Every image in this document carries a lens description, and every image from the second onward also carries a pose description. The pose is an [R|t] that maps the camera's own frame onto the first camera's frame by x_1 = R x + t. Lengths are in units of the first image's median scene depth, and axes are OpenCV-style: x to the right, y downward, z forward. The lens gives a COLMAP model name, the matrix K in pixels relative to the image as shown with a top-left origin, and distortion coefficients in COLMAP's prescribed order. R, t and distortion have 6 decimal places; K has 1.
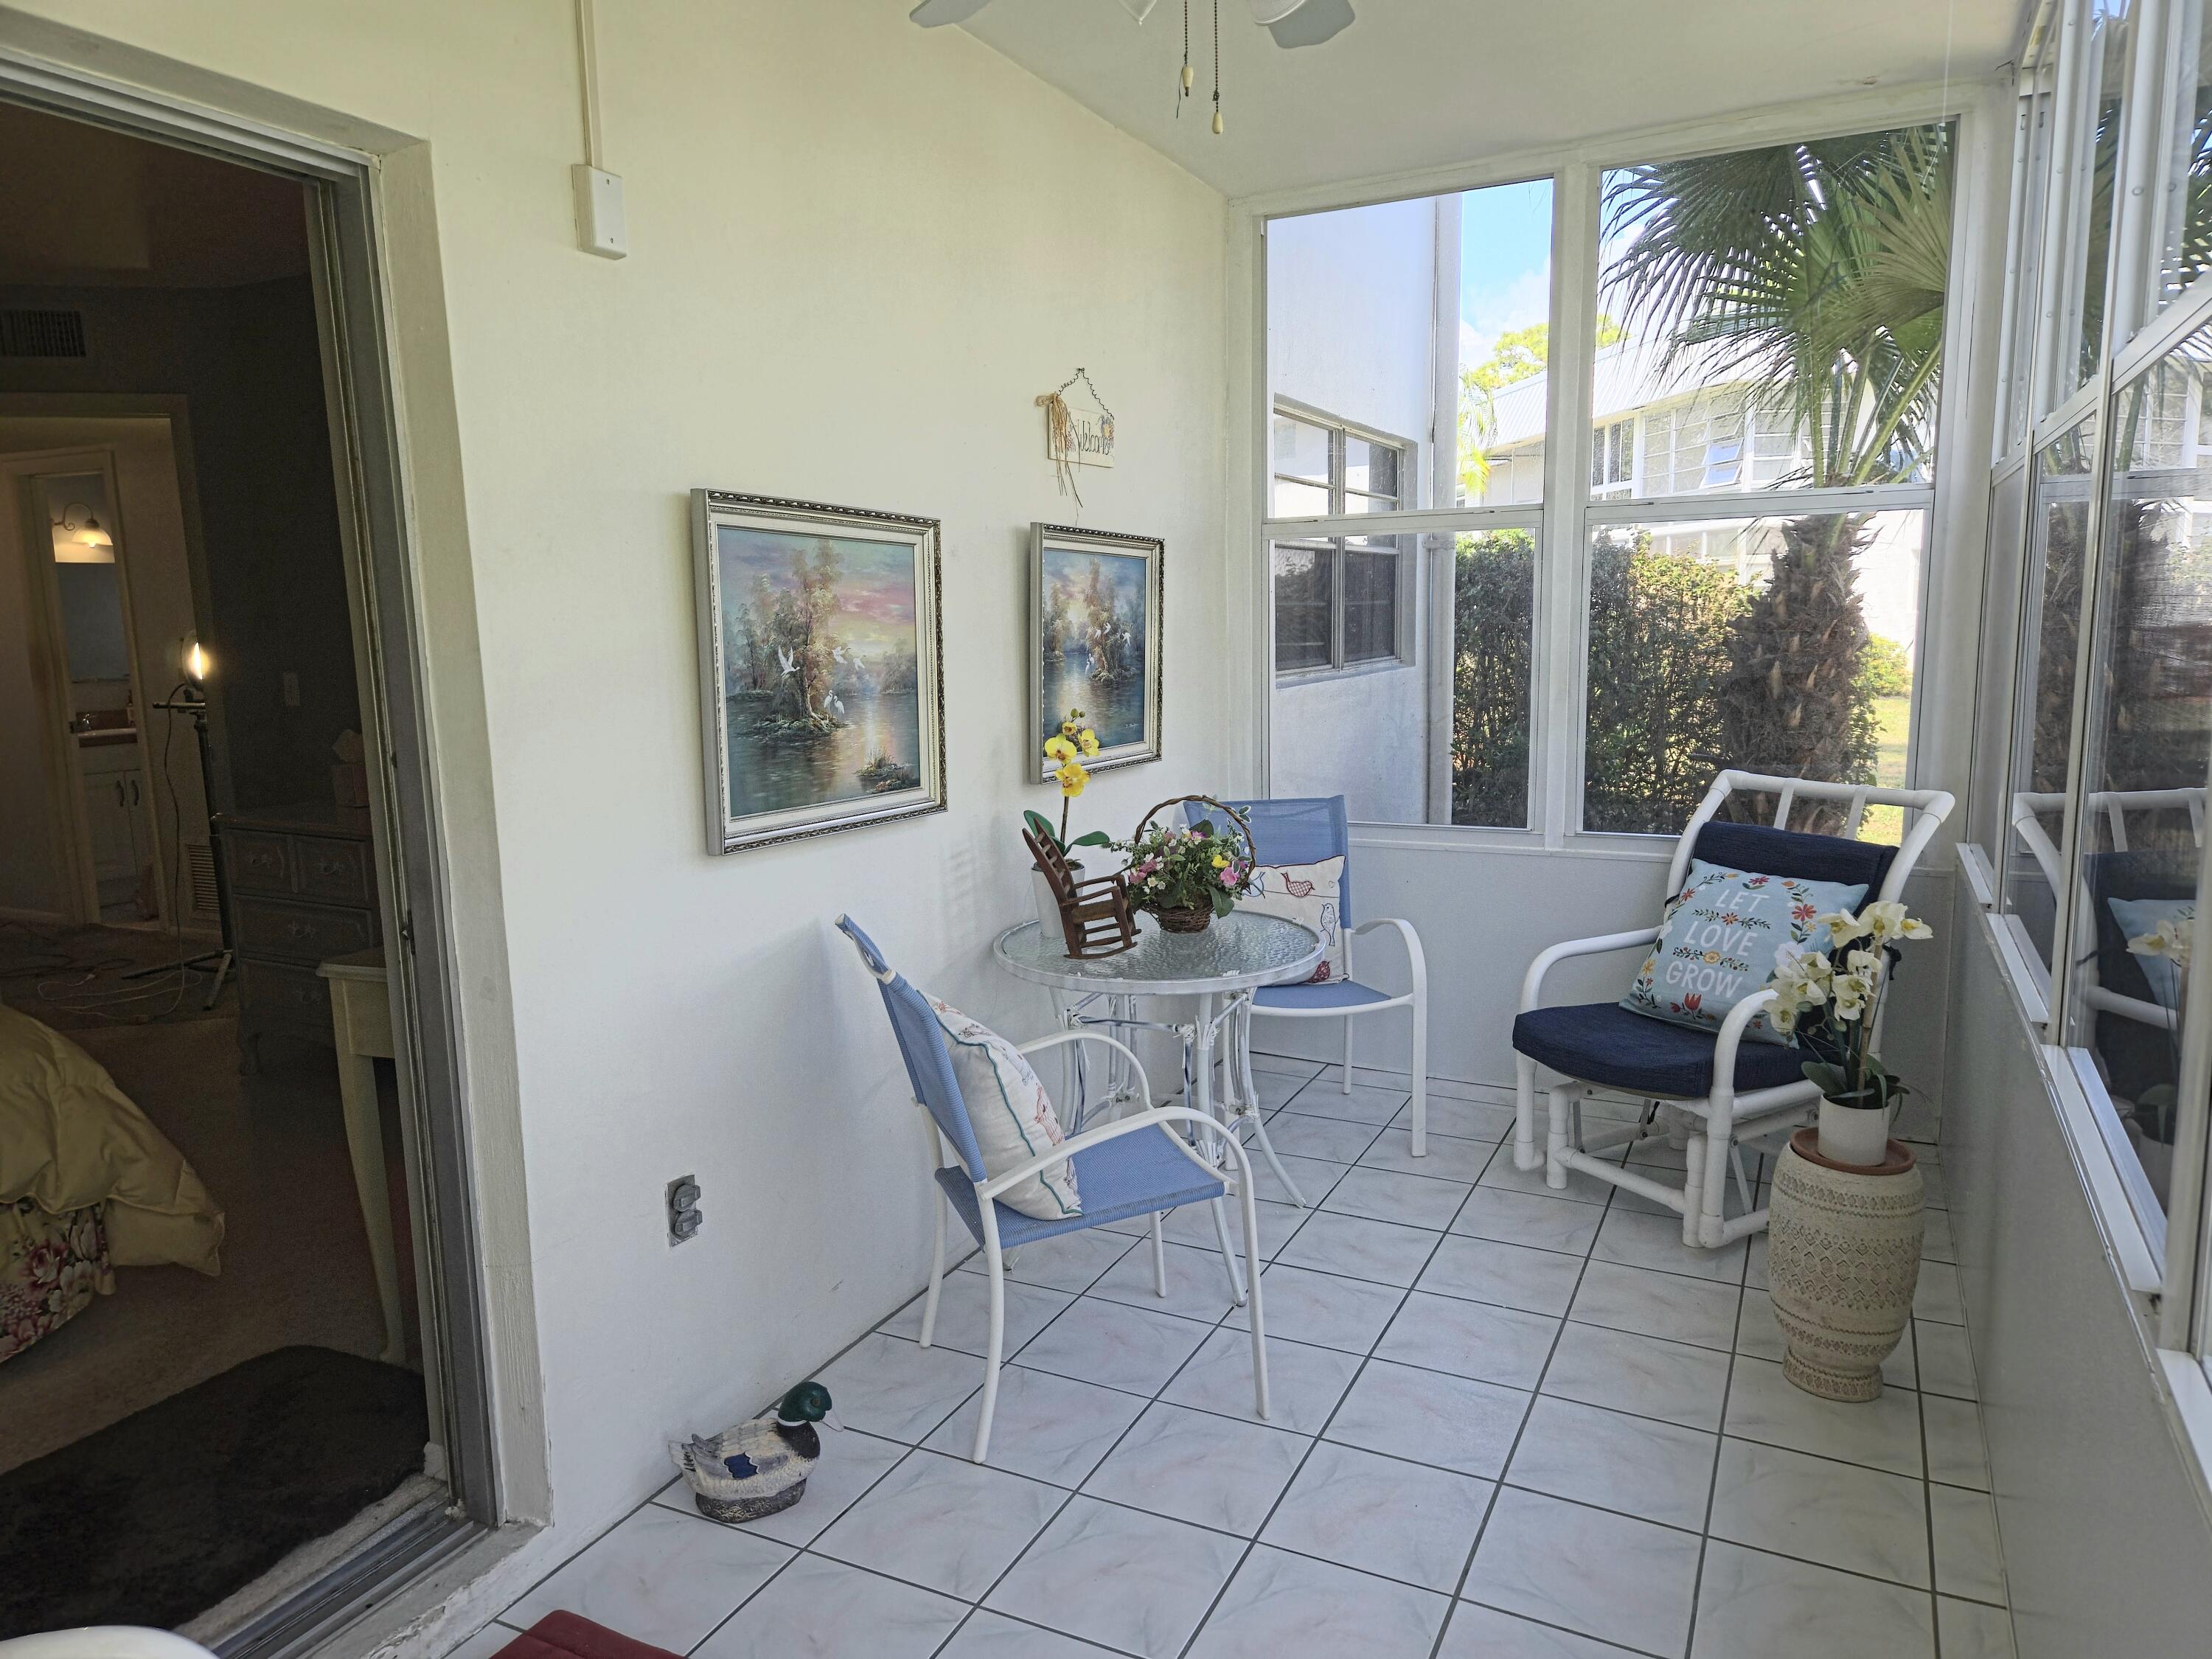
lens RADIAL K [[1506.8, 0, 1112.9], [0, 1506.8, 827.4], [0, 0, 1]] dist [0.066867, -0.060328]
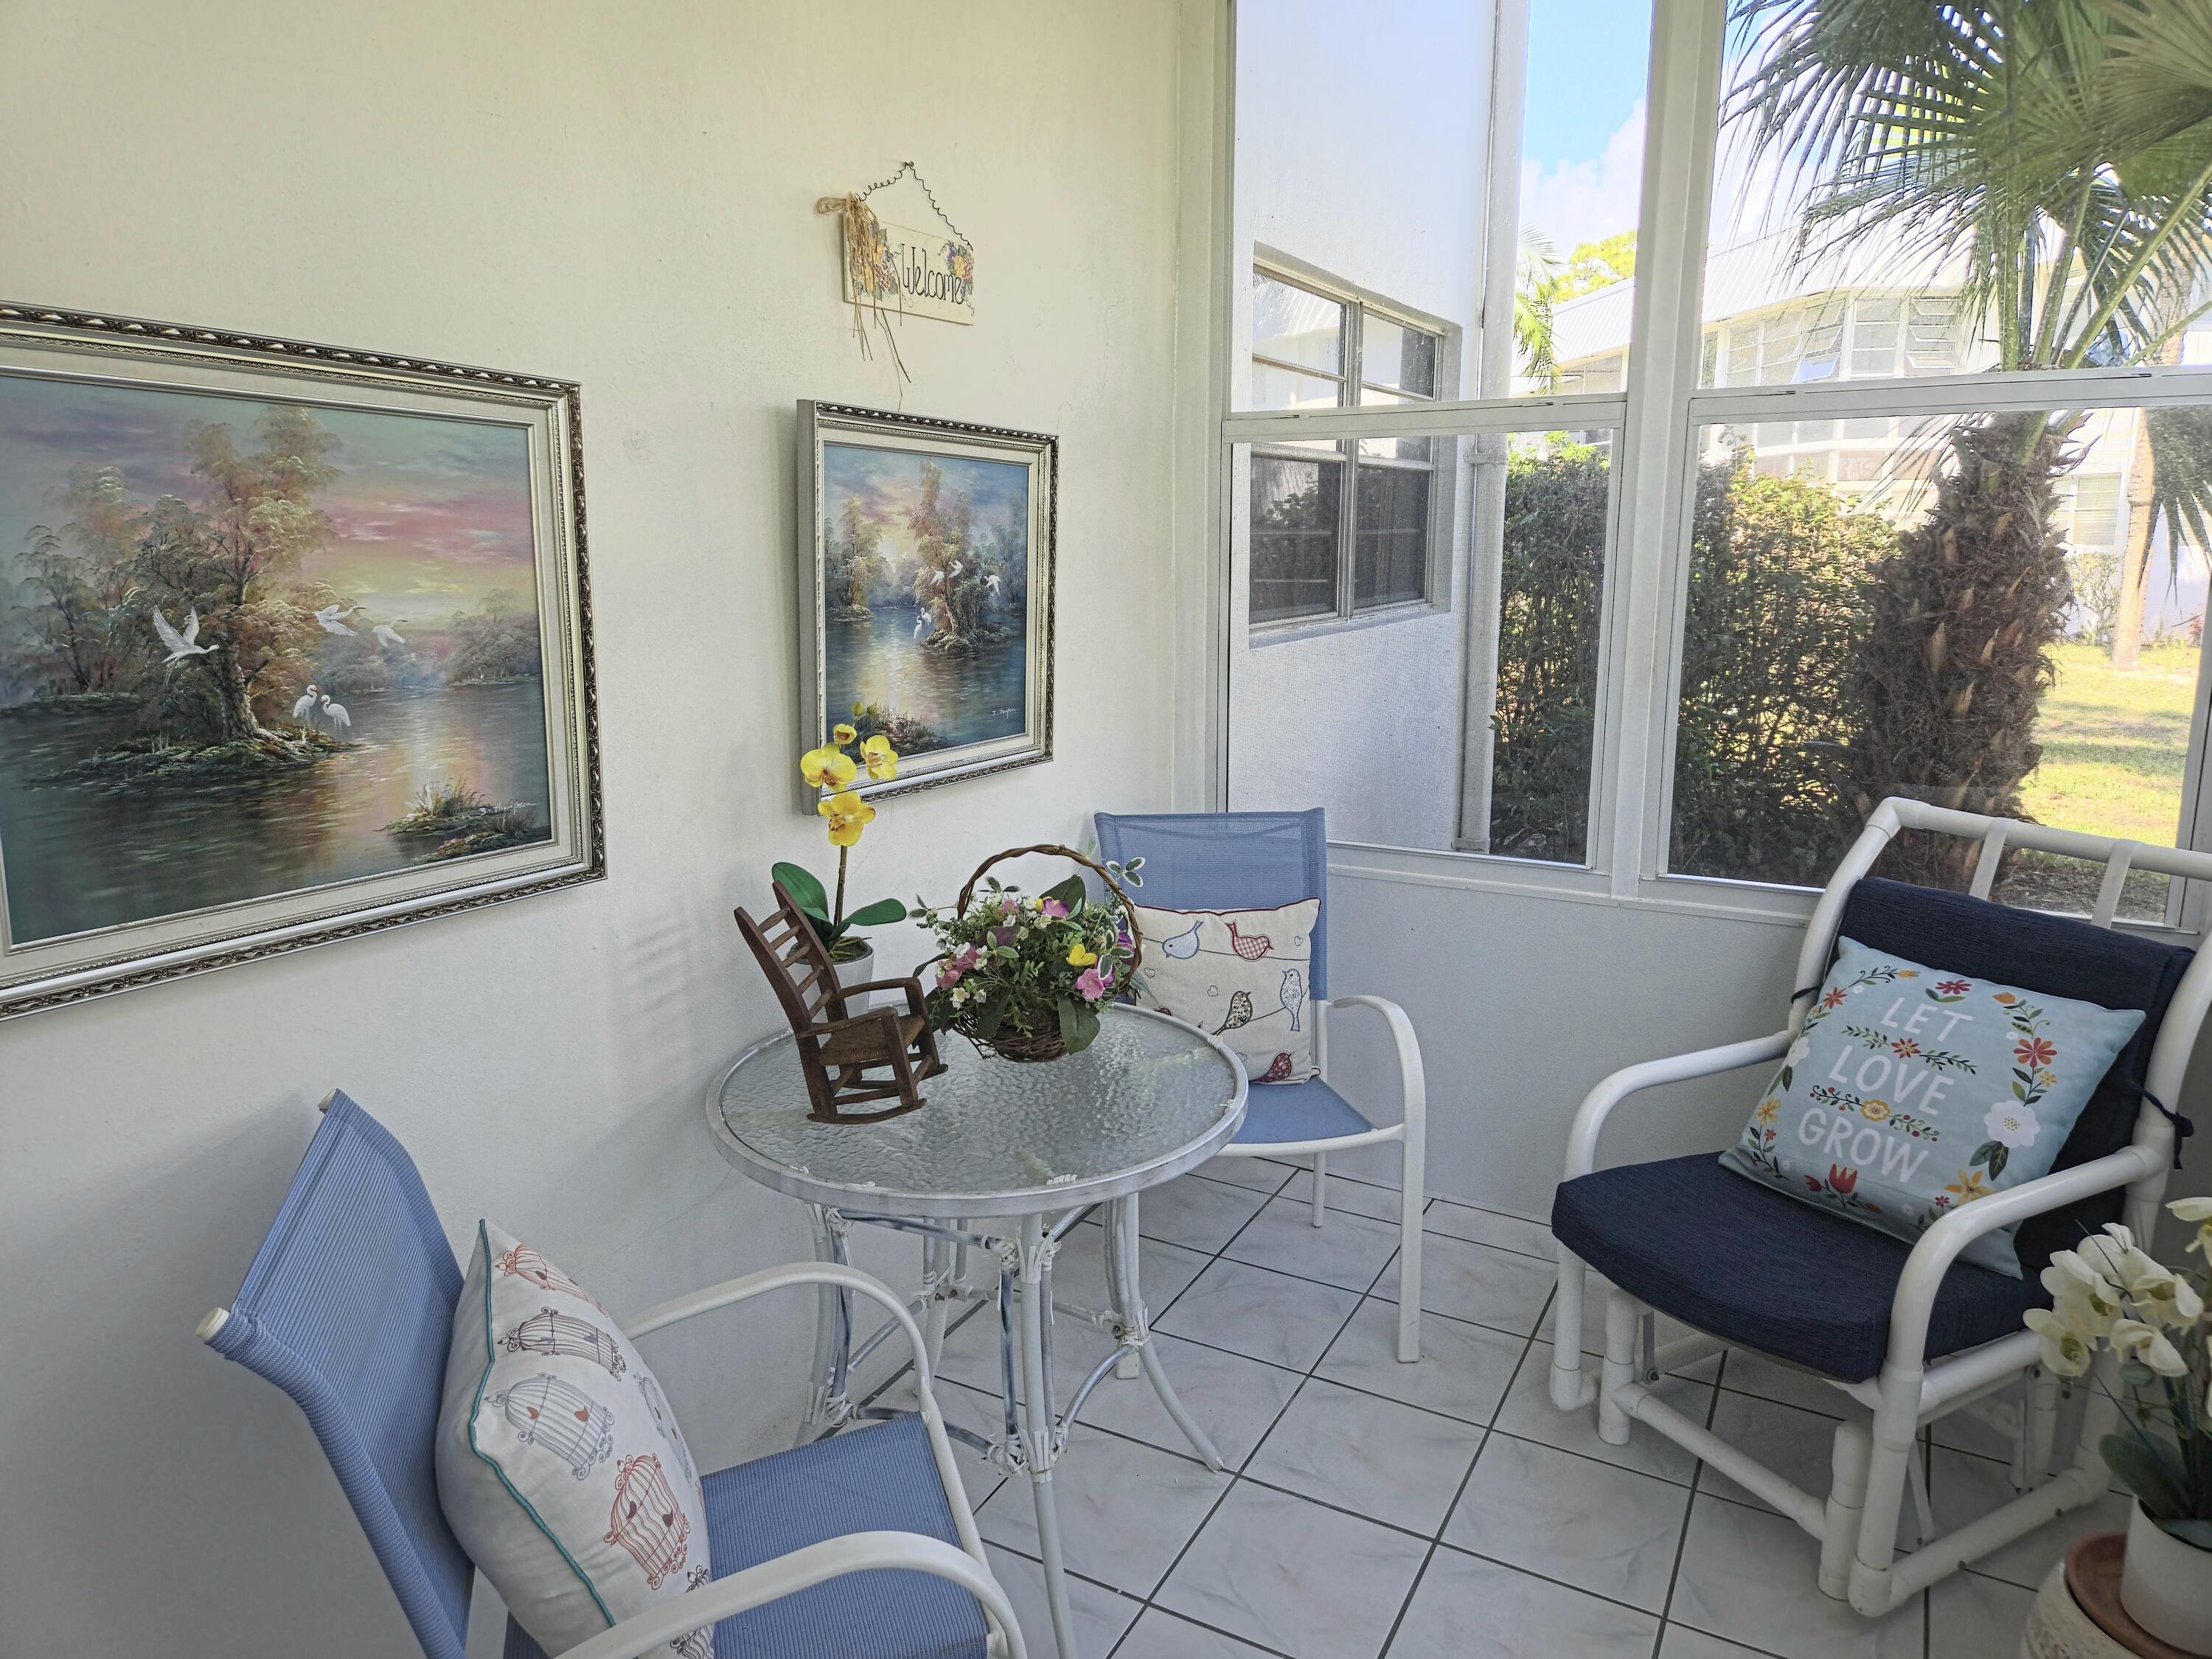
lens RADIAL K [[1489.6, 0, 1103.4], [0, 1489.6, 798.3], [0, 0, 1]] dist [0.068088, -0.050579]
pose [[0.998750, 0.024447, -0.043603, 0.096315], [-0.022872, 0.999081, 0.036255, -0.058784], [0.044449, -0.035212, 0.998391, 0.357959]]
